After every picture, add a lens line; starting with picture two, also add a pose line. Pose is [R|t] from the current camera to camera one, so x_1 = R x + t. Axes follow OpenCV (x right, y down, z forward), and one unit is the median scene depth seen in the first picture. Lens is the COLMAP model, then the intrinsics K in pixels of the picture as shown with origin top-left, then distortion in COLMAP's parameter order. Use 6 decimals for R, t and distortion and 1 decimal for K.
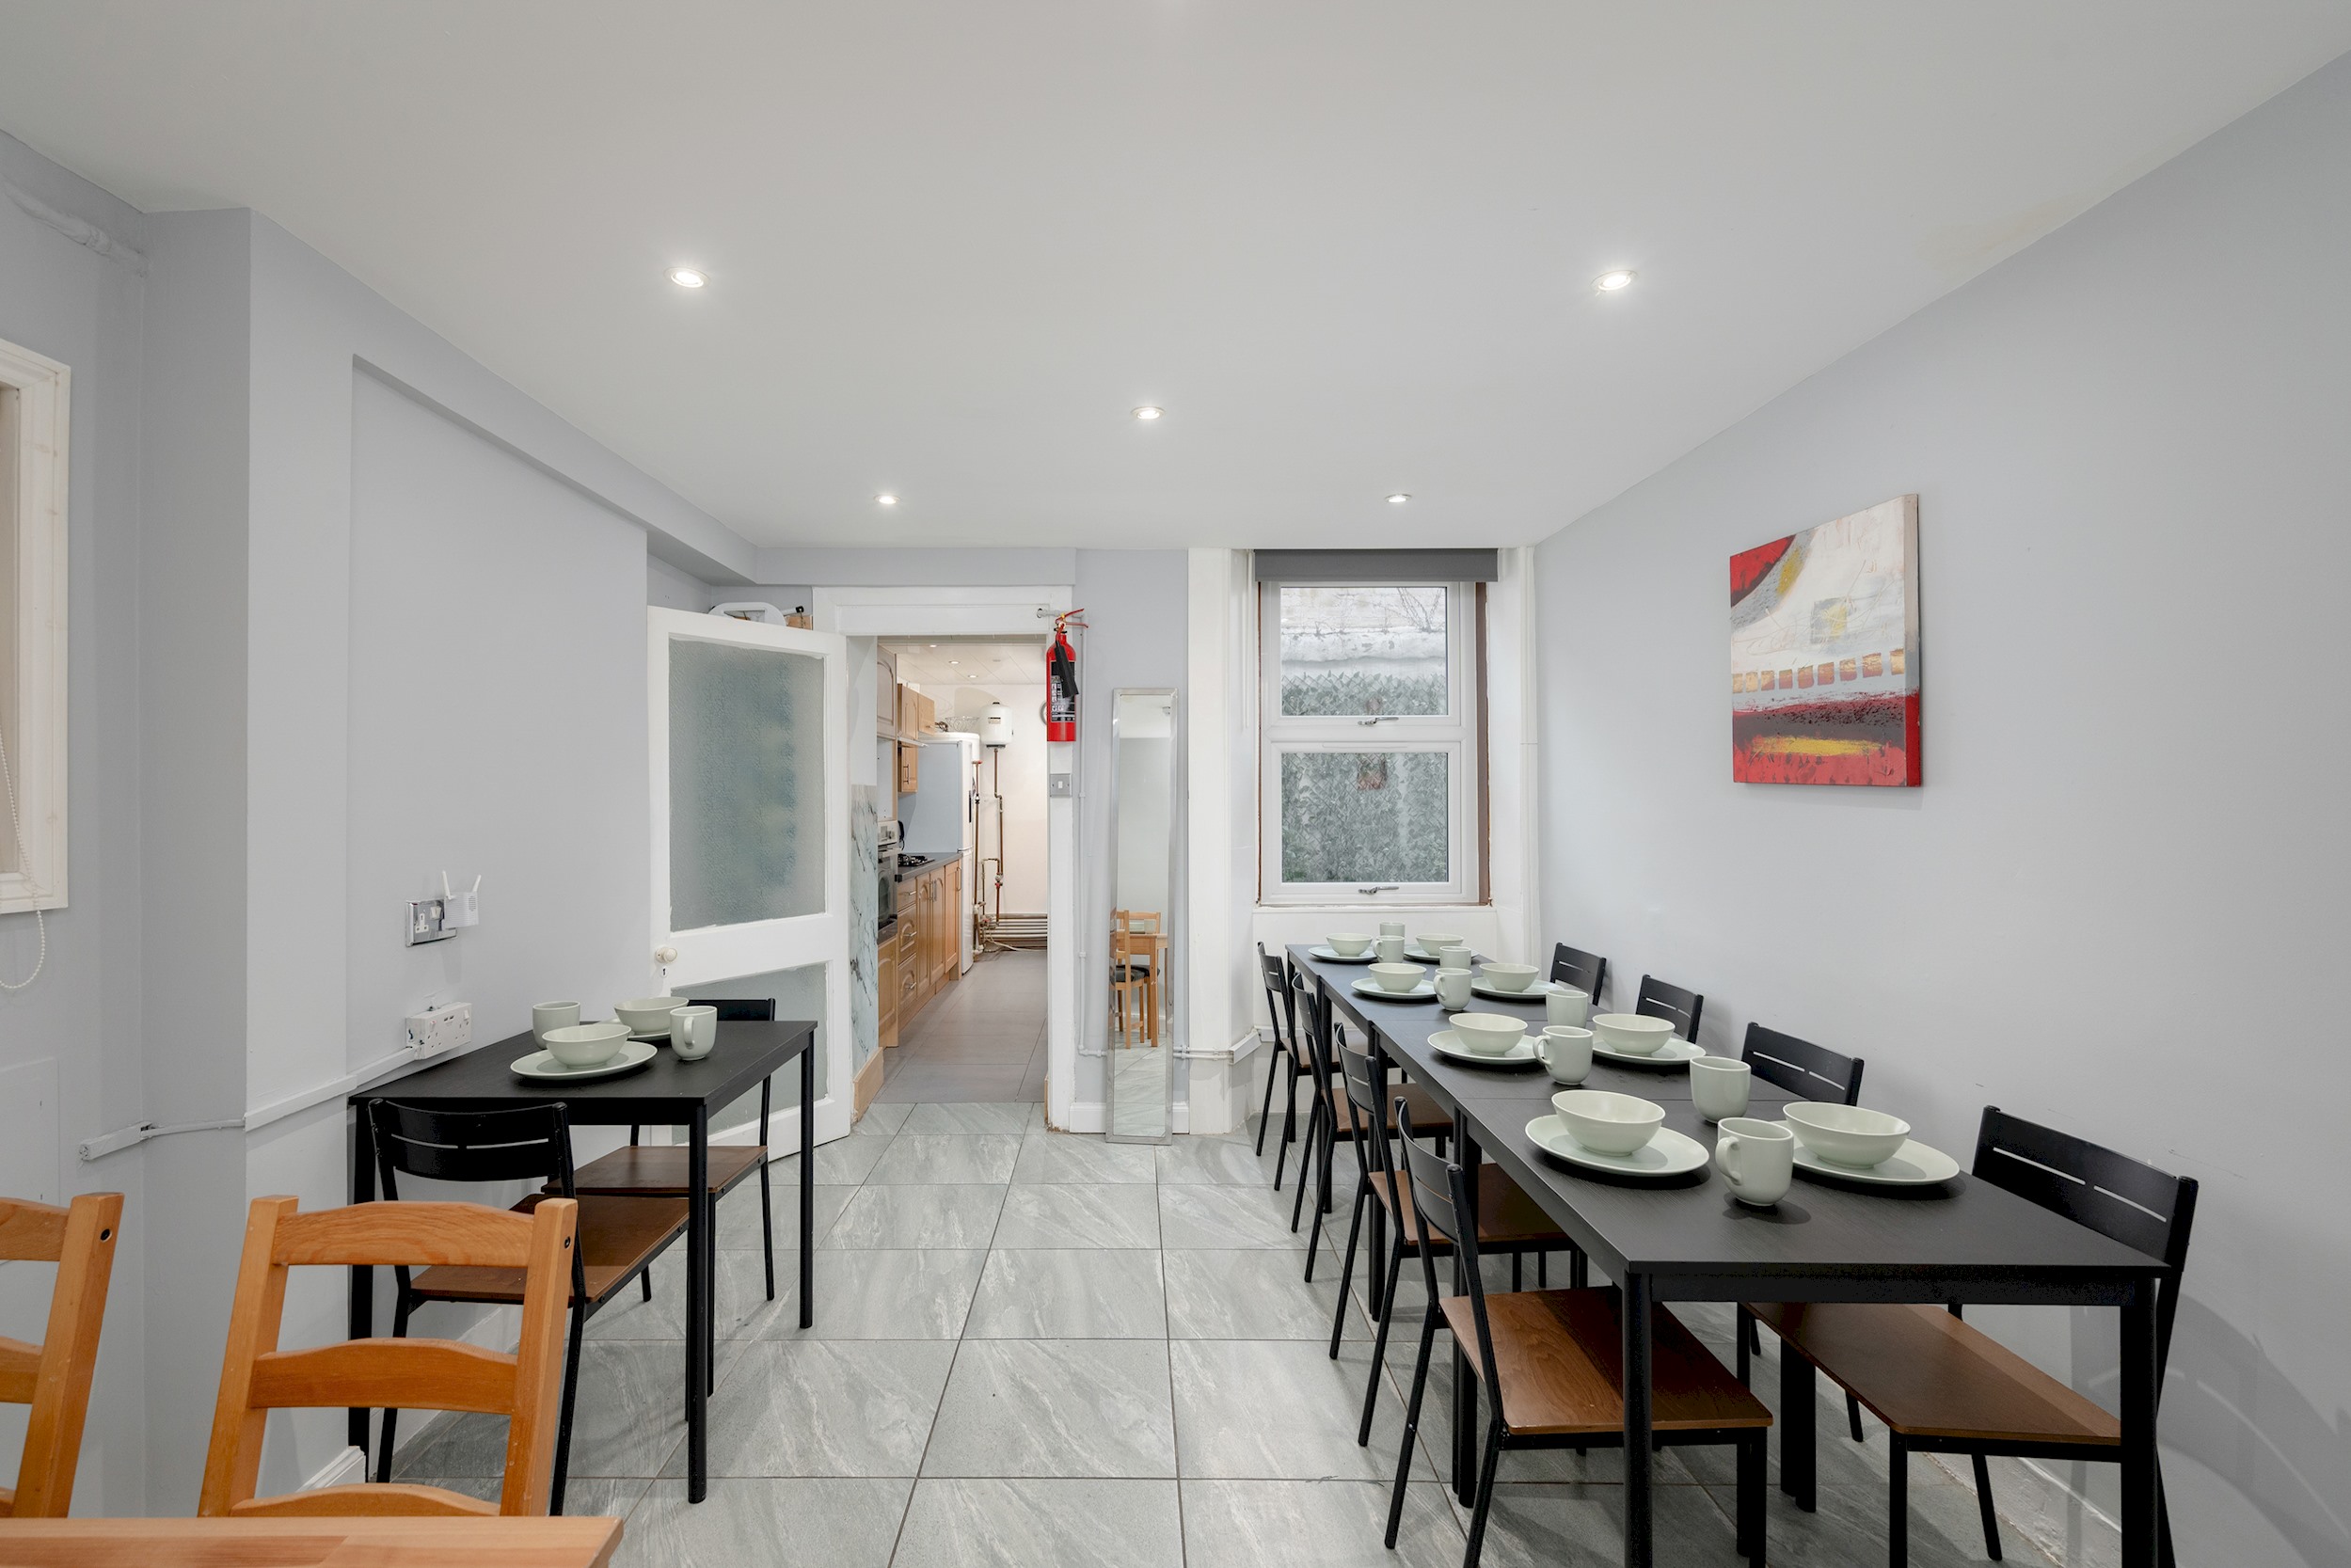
lens RADIAL K [[985.8, 0, 1147.9], [0, 985.8, 777.6], [0, 0, 1]] dist [-0.000457, -0.001514]
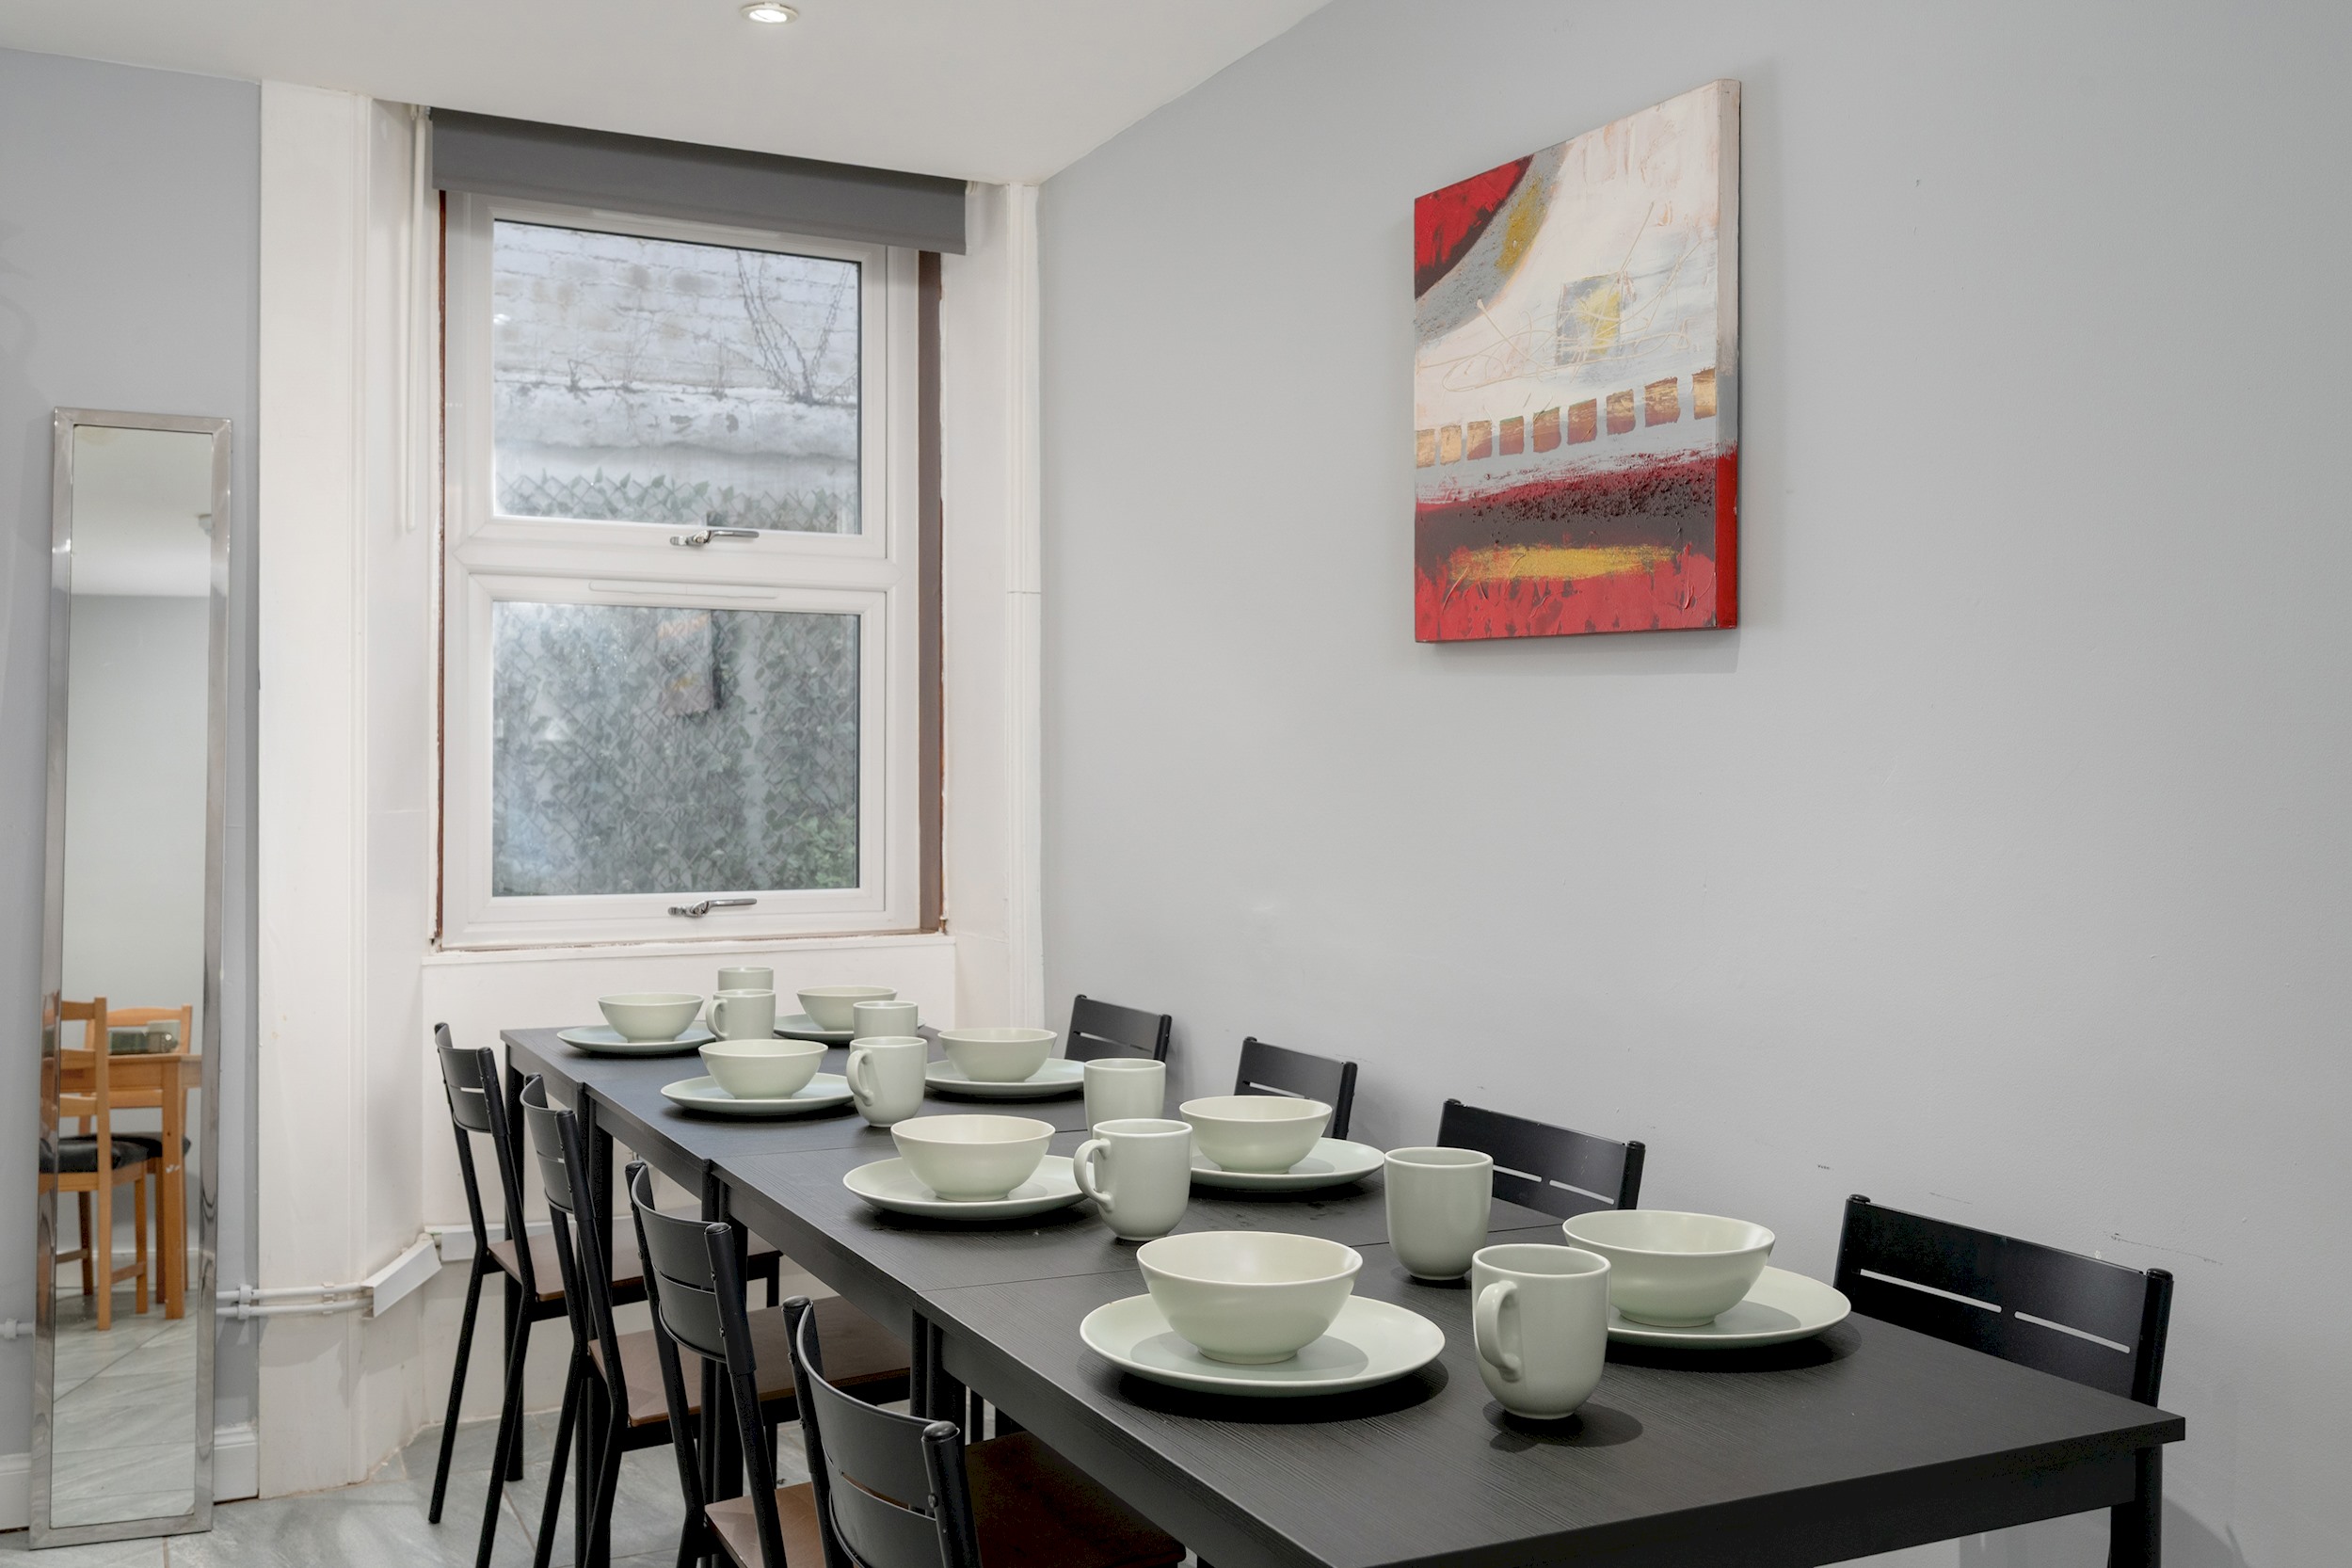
lens RADIAL K [[2032.2, 0, 1150.8], [0, 2032.2, 769.7], [0, 0, 1]] dist [0.010140, -0.028492]
pose [[0.900145, 0.002405, 0.435584, 0.010211], [-0.010144, 0.999829, 0.015442, 0.058138], [-0.435473, -0.018318, 0.900016, 0.110566]]
